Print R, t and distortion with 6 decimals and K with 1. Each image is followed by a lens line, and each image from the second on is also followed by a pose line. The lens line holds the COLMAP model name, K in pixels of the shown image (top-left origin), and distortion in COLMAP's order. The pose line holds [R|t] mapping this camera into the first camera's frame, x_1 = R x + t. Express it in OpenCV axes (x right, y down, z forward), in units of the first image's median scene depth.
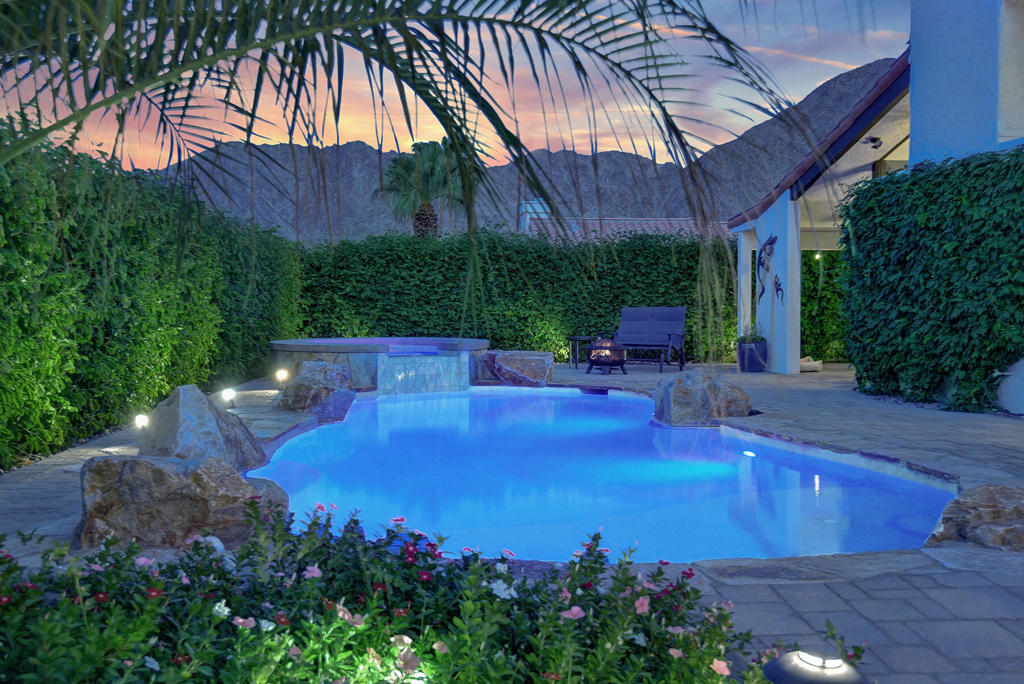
lens RADIAL K [[996.7, 0, 512.0], [0, 996.7, 342.0], [0, 0, 1]] dist [0.001066, 0.000581]
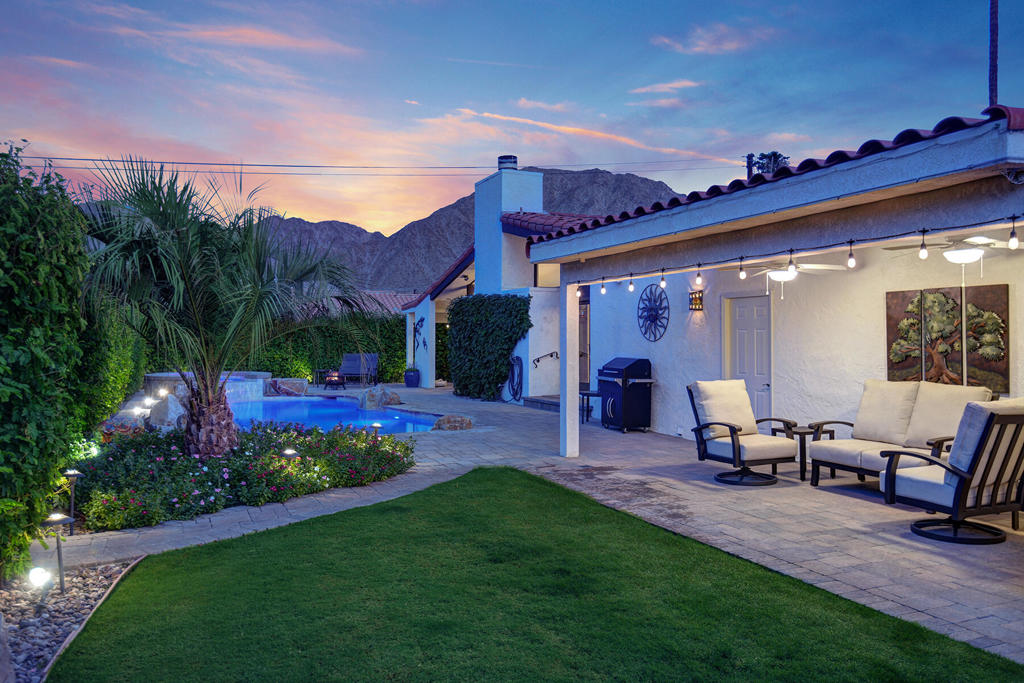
lens RADIAL K [[752.8, 0, 512.0], [0, 752.8, 341.5], [0, 0, 1]] dist [0.068123, 0.000258]
pose [[0.945164, 0.003660, 0.326575, -0.061421], [0.007758, 0.999403, -0.033653, -0.008923], [-0.326503, 0.034341, 0.944572, -0.506799]]
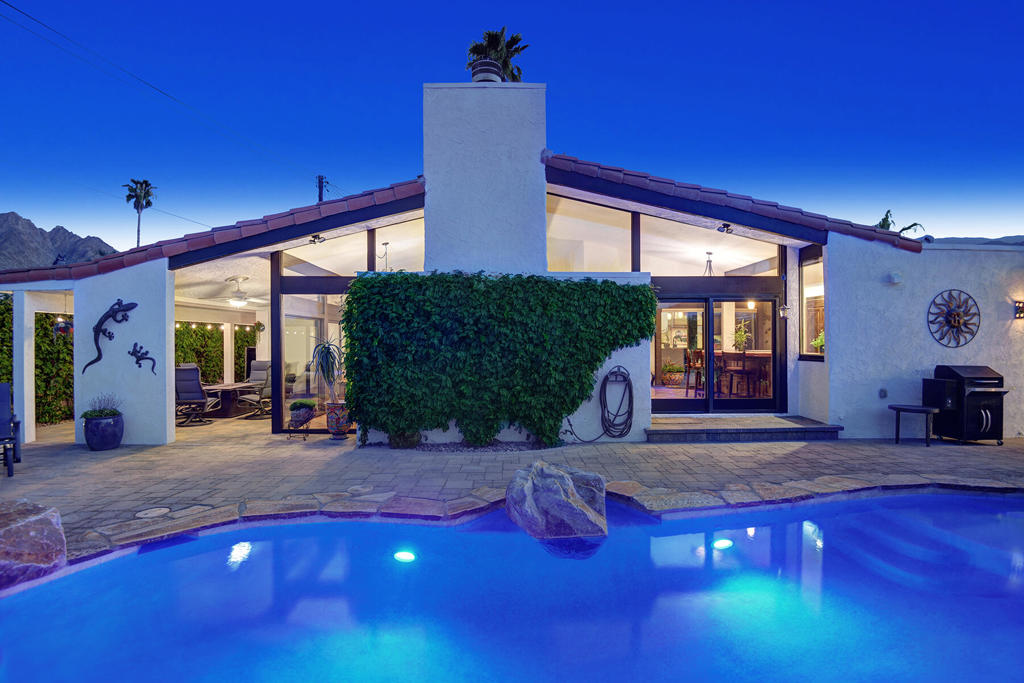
lens RADIAL K [[478.4, 0, 512.0], [0, 478.4, 341.5], [0, 0, 1]] dist [-0.023011, -0.019749]
pose [[0.075739, -0.004109, 0.997119, -0.173933], [0.038635, 0.999253, 0.001183, -0.061718], [-0.996379, 0.038434, 0.075842, 0.669979]]
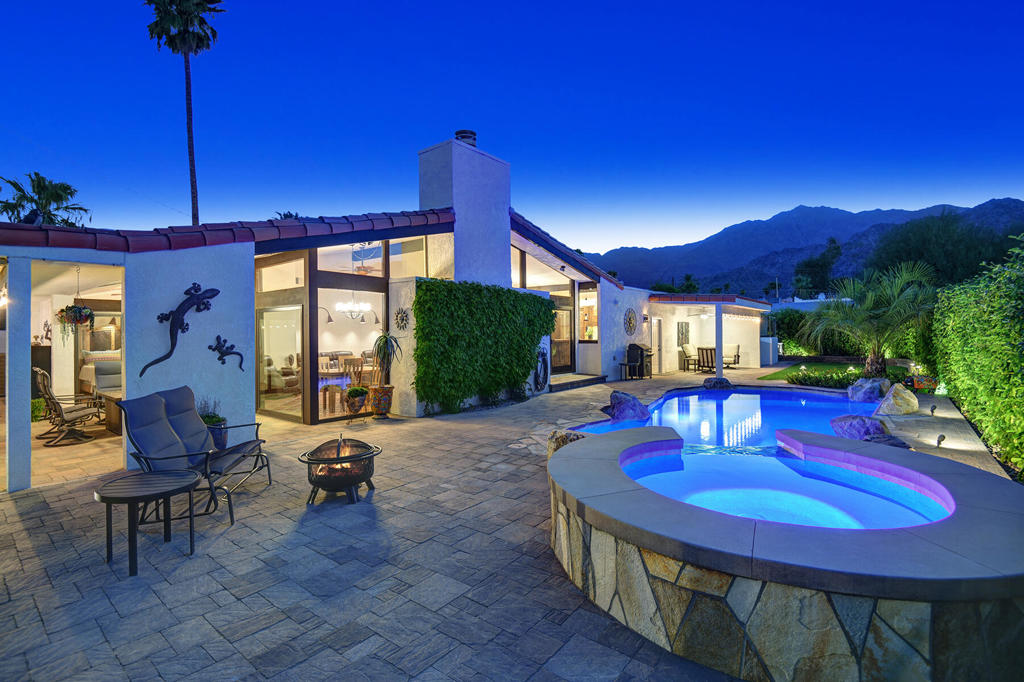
lens RADIAL K [[478.4, 0, 512.0], [0, 478.4, 341.0], [0, 0, 1]] dist [-0.023011, -0.019749]
pose [[-0.725302, -0.008972, 0.688372, -0.203460], [0.030104, 0.998545, 0.044734, -0.083234], [-0.687772, 0.053169, -0.723977, 1.280630]]
